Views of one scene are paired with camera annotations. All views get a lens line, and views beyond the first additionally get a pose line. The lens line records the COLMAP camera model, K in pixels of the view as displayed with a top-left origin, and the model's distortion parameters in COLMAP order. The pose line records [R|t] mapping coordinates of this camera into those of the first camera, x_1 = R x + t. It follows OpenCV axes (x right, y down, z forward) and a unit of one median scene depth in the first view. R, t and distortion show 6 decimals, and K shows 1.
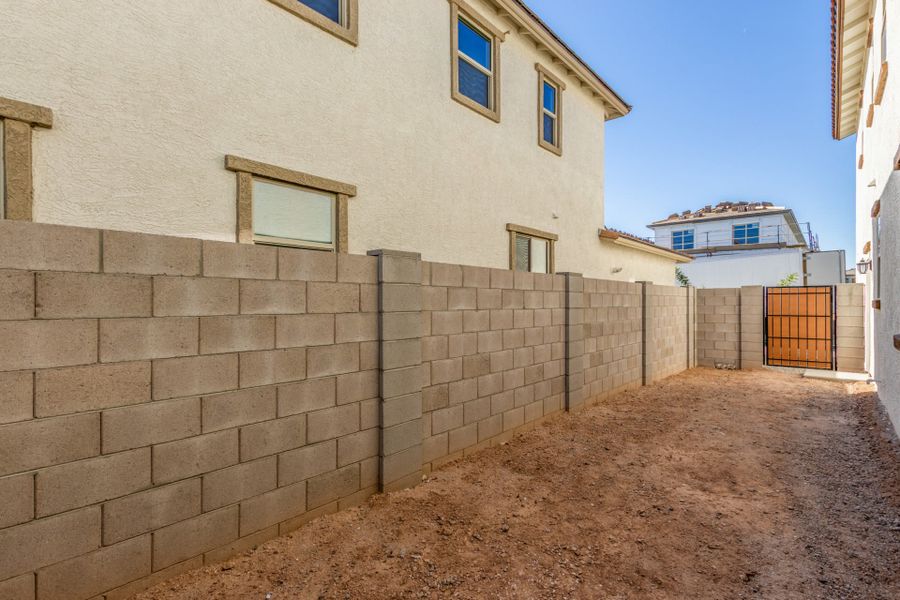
lens RADIAL K [[413.6, 0, 451.2], [0, 413.6, 300.8], [0, 0, 1]] dist [0.002787, -0.001882]
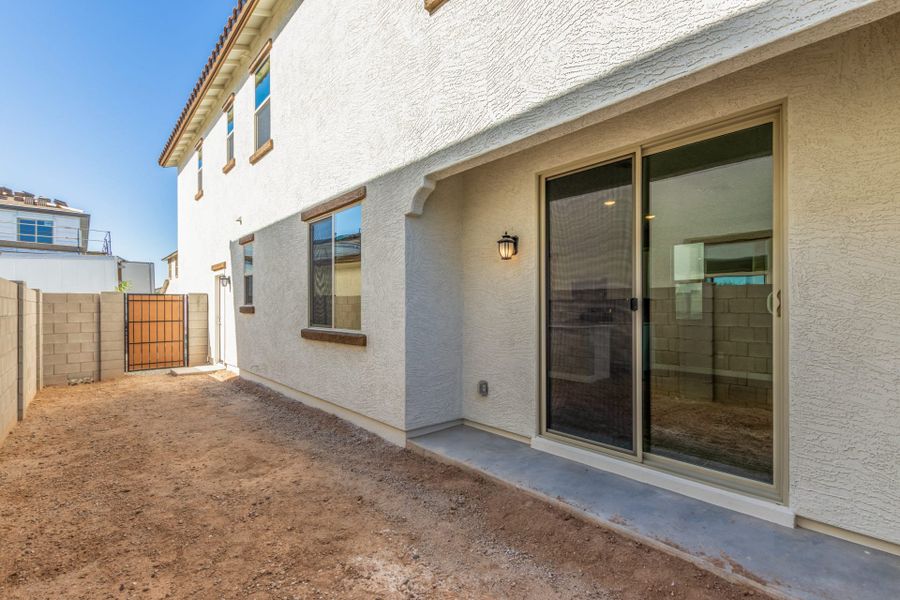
lens RADIAL K [[413.6, 0, 448.1], [0, 413.6, 305.9], [0, 0, 1]] dist [0.002787, -0.001882]
pose [[0.120186, 0.002285, 0.992749, -0.265477], [0.003026, 0.999992, -0.002668, 0.002329], [-0.992747, 0.003324, 0.120178, 0.215531]]
